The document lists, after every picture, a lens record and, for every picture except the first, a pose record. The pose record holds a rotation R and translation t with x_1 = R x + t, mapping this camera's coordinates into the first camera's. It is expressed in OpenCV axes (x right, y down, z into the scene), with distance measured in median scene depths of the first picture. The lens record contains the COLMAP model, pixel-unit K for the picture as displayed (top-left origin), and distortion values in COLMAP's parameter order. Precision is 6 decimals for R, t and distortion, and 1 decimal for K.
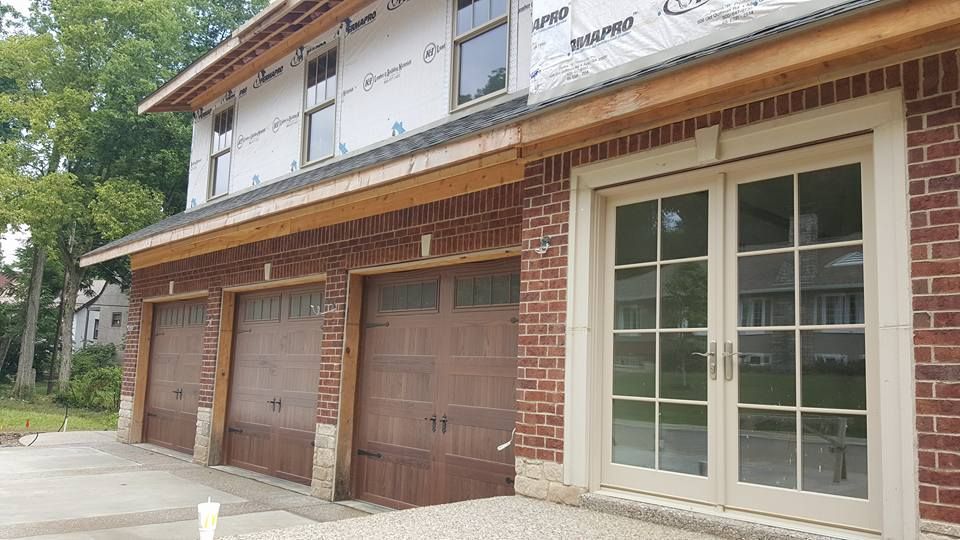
lens RADIAL K [[713.1, 0, 481.7], [0, 713.1, 294.1], [0, 0, 1]] dist [0.111225, -0.200772]
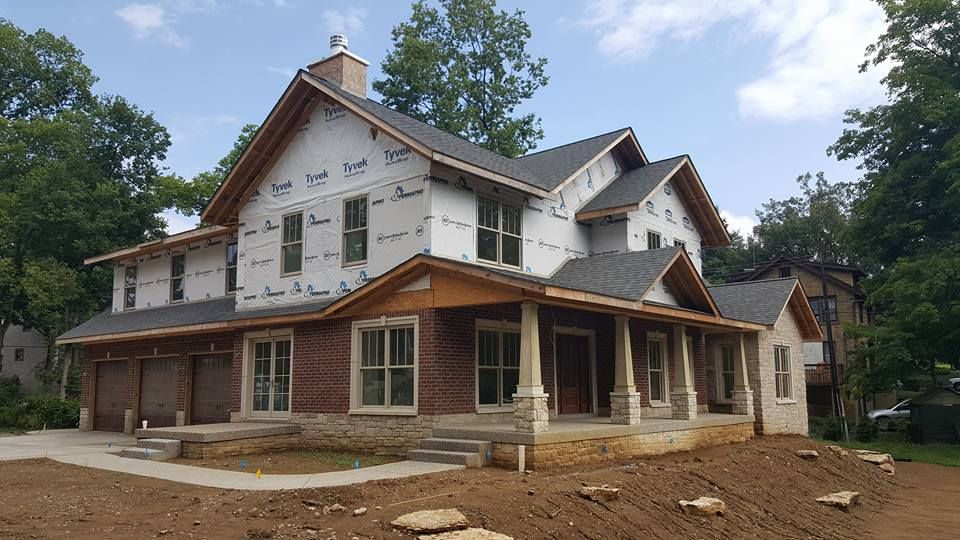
lens RADIAL K [[713.1, 0, 481.7], [0, 713.1, 294.1], [0, 0, 1]] dist [0.111225, -0.200772]
pose [[0.990135, -0.029708, 0.136933, 0.453055], [0.031605, 0.999432, -0.011697, -0.157627], [-0.136508, 0.015910, 0.990511, -1.538481]]
